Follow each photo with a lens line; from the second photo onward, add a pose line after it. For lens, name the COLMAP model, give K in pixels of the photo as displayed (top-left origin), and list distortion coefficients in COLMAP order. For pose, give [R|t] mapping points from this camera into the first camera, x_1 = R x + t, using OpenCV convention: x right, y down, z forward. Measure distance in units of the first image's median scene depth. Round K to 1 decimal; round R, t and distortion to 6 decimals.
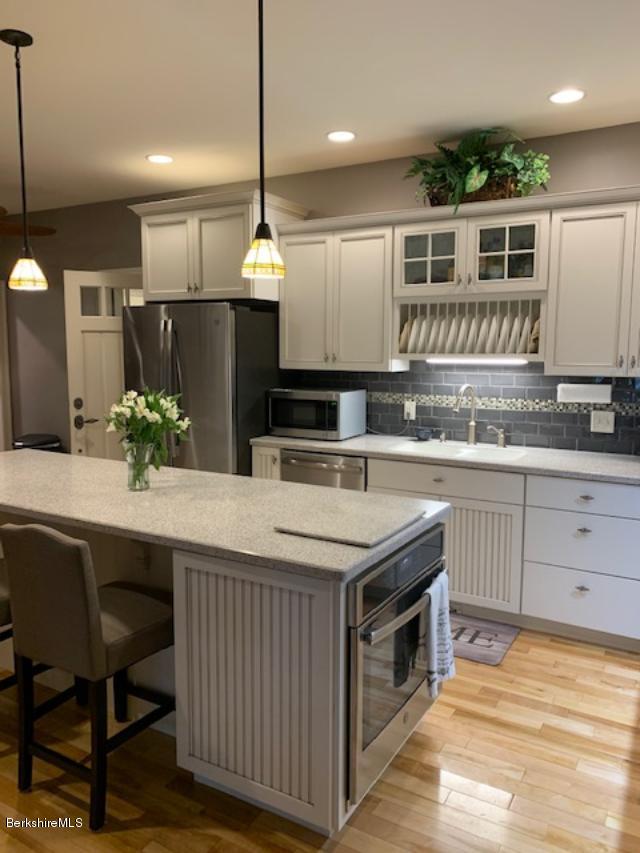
lens RADIAL K [[652.2, 0, 319.5], [0, 652.2, 423.1], [0, 0, 1]] dist [0.034720, -0.055059]
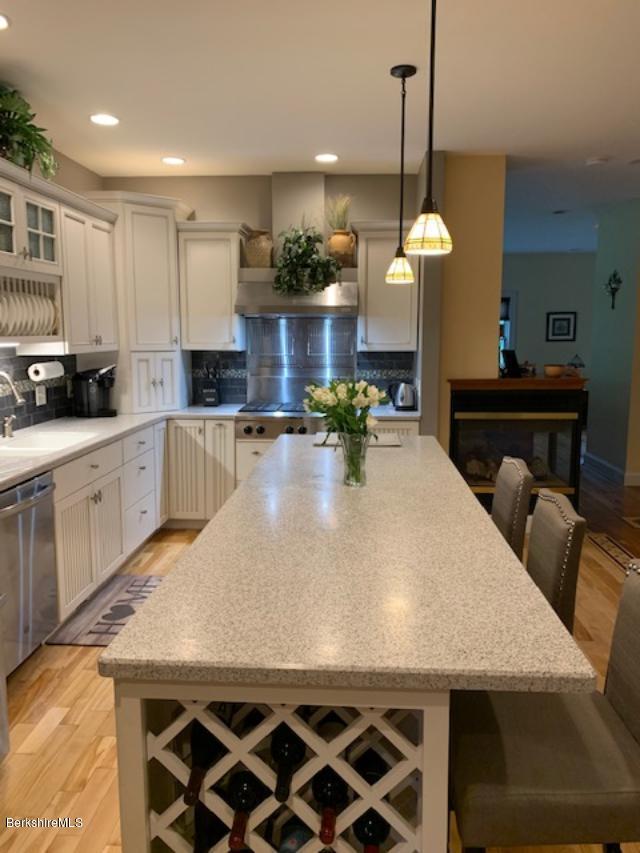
lens RADIAL K [[655.4, 0, 318.8], [0, 655.4, 425.4], [0, 0, 1]] dist [0.027935, -0.048982]
pose [[-0.446019, -0.131585, 0.885298, -0.785872], [0.097910, 0.976024, 0.194398, -0.123704], [-0.889652, 0.173385, -0.422442, 1.057139]]
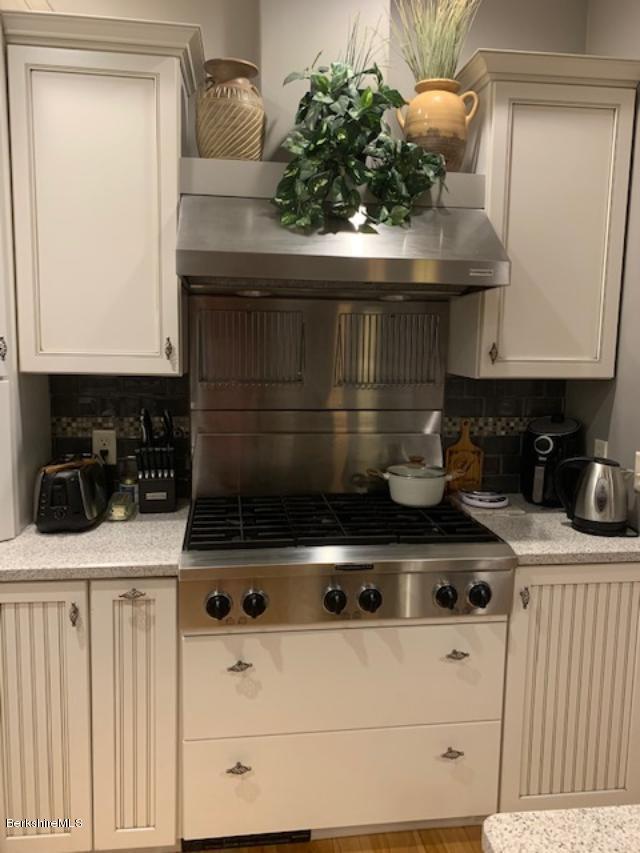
lens RADIAL K [[637.2, 0, 320.0], [0, 637.2, 426.5], [0, 0, 1]] dist [0.020185, -0.044776]
pose [[-0.607836, -0.124685, 0.784212, 0.026907], [0.068542, 0.975671, 0.208252, -0.086747], [-0.791099, 0.180334, -0.584502, 0.823035]]
